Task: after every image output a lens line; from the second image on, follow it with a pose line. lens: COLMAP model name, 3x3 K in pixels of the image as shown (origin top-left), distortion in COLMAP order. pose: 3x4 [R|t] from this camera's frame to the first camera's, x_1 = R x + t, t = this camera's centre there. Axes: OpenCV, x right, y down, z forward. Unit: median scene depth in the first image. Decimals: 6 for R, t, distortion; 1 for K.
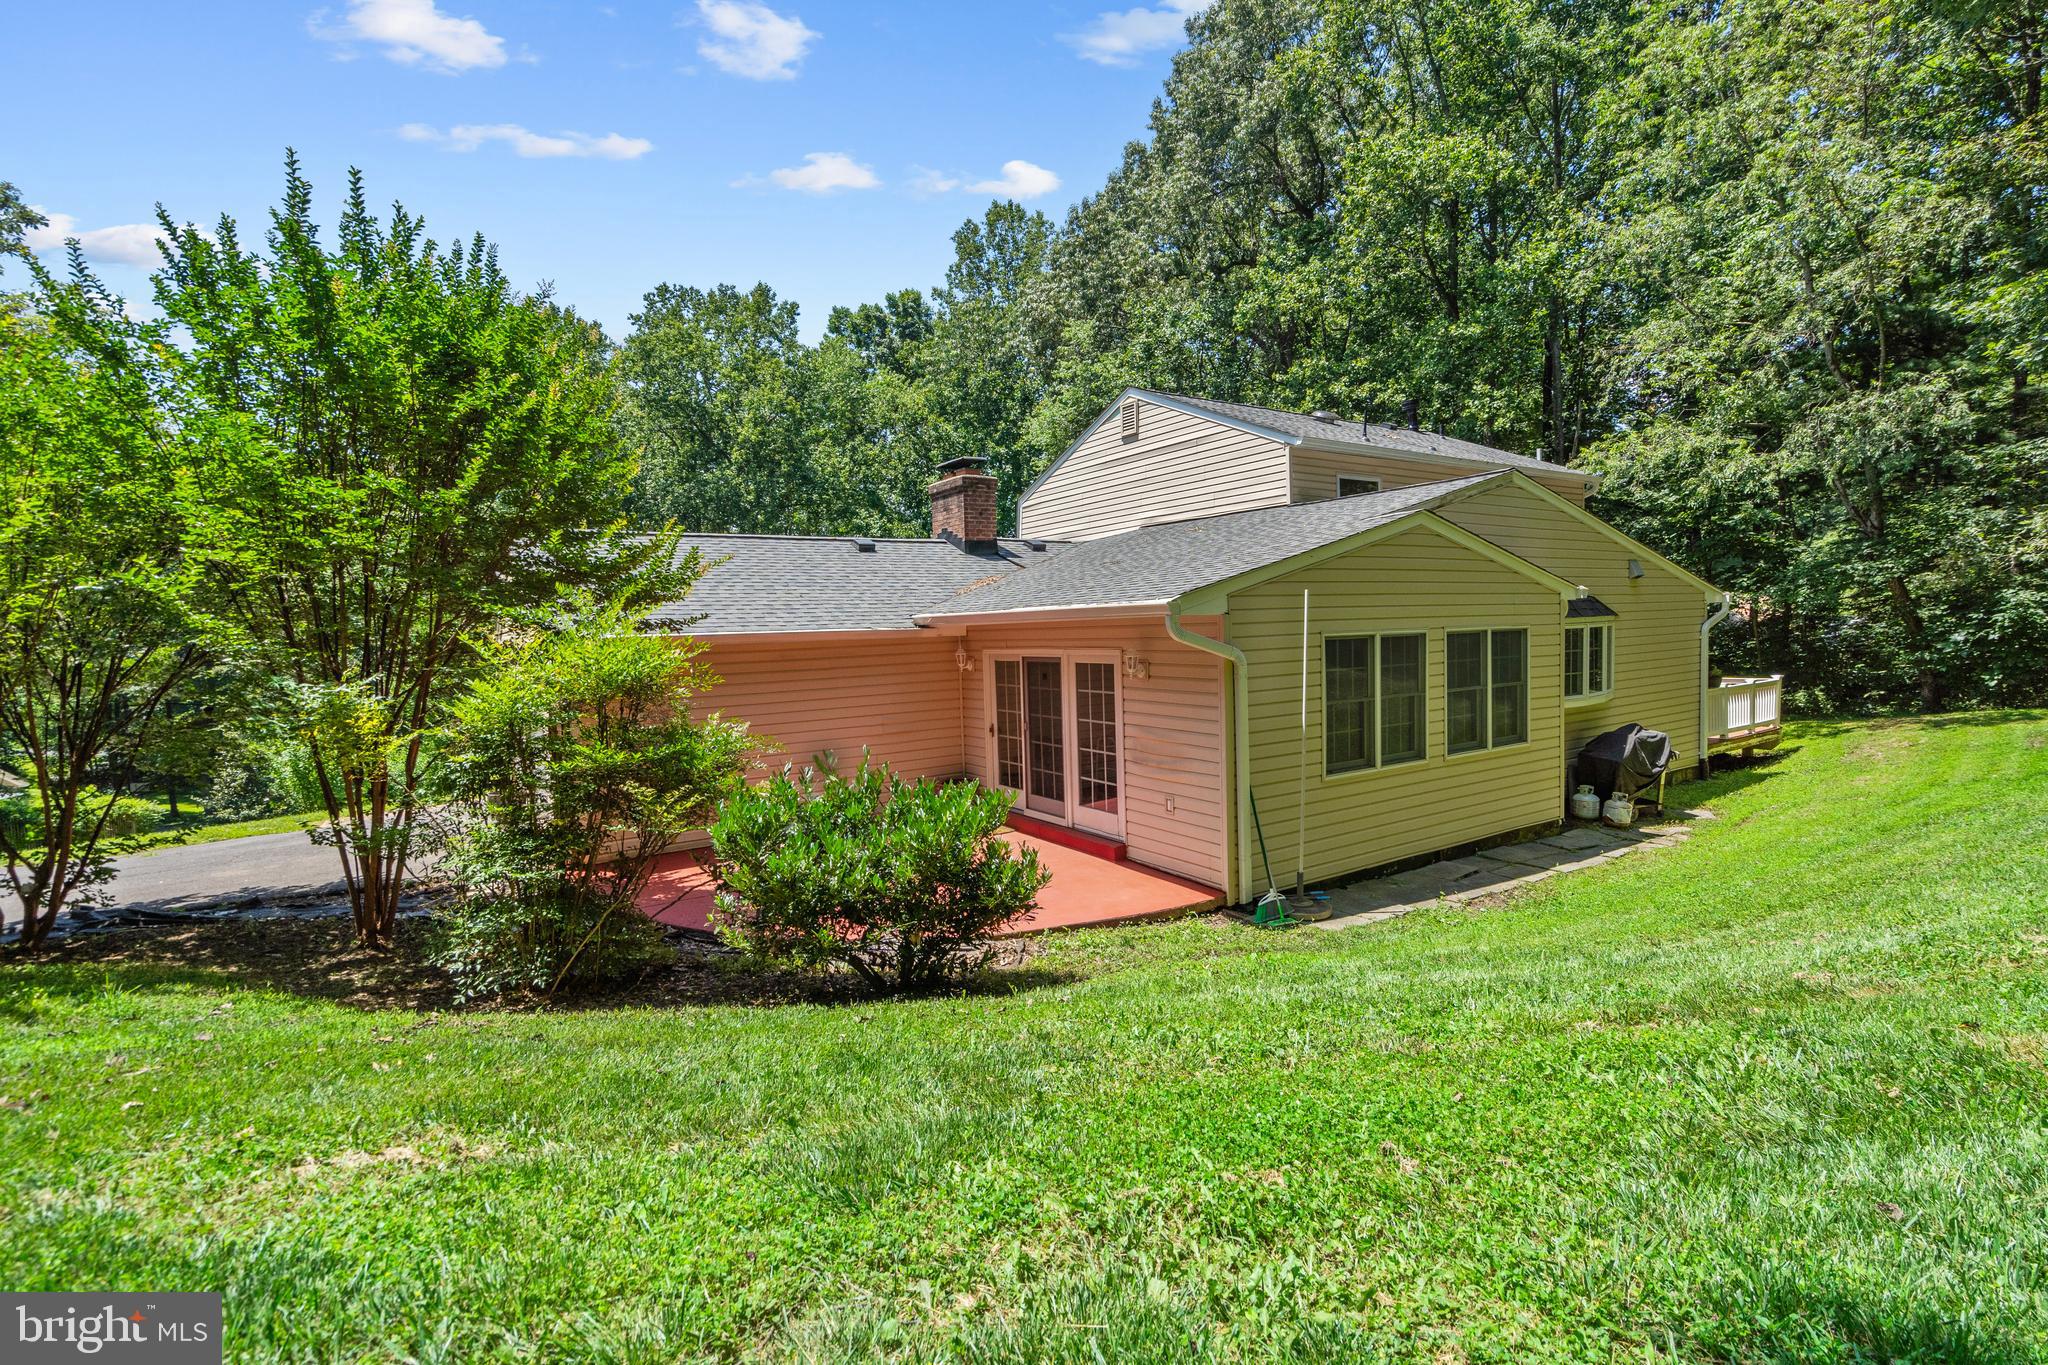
lens RADIAL K [[945.1, 0, 1022.6], [0, 945.1, 676.5], [0, 0, 1]] dist [-0.014896, 0.010165]
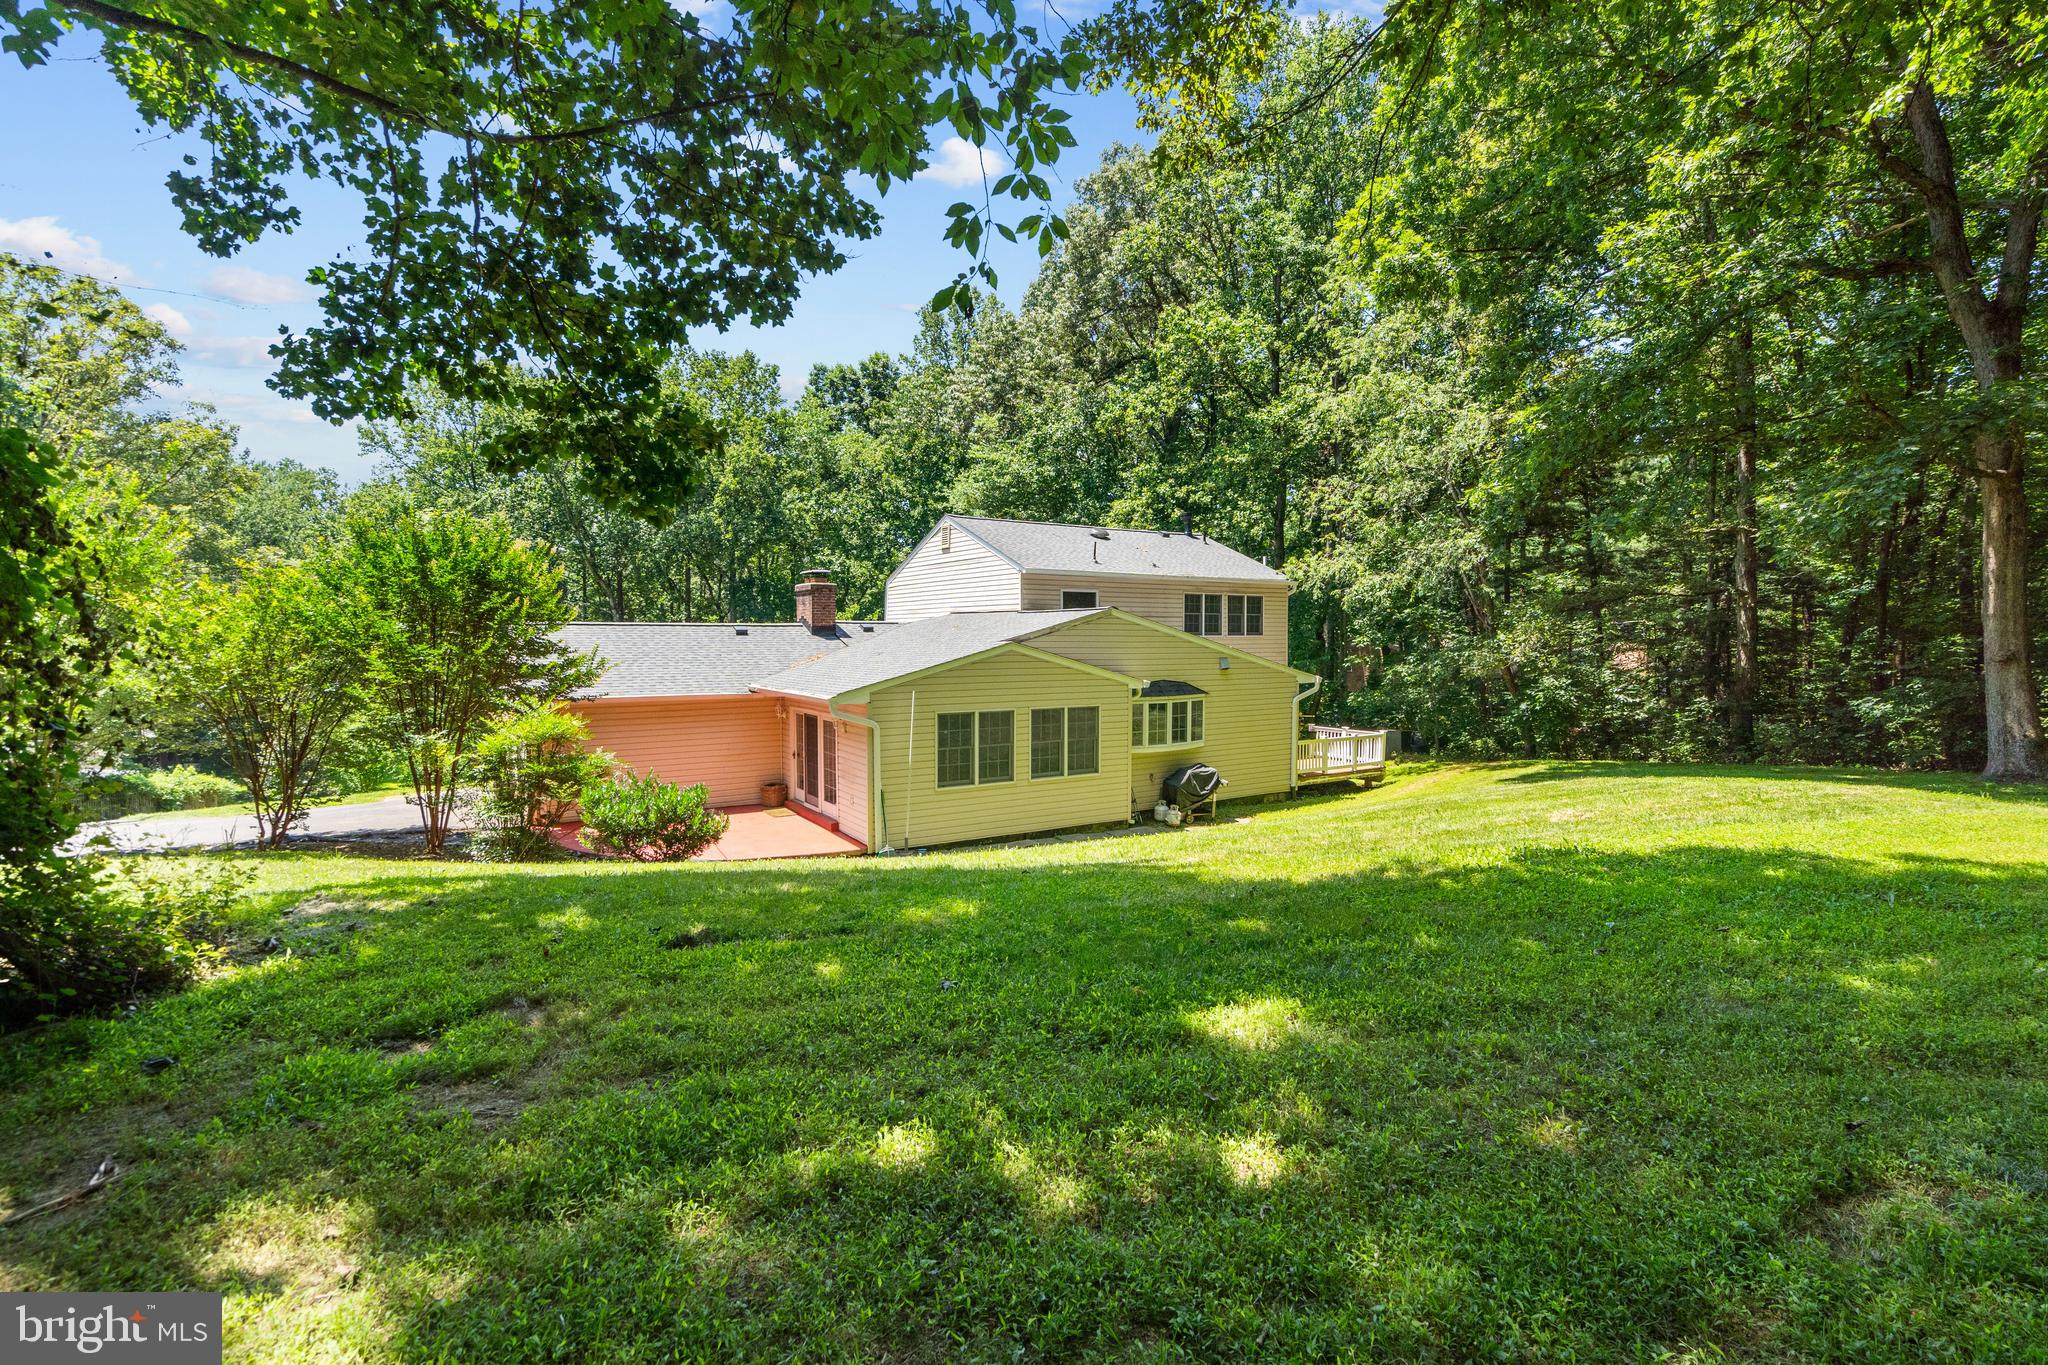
lens RADIAL K [[945.1, 0, 1022.6], [0, 945.1, 676.5], [0, 0, 1]] dist [-0.014896, 0.010165]
pose [[0.999419, 0.031396, -0.013299, 0.396882], [-0.031491, 0.999479, -0.007013, -0.083789], [0.013071, 0.007428, 0.999887, -0.675480]]
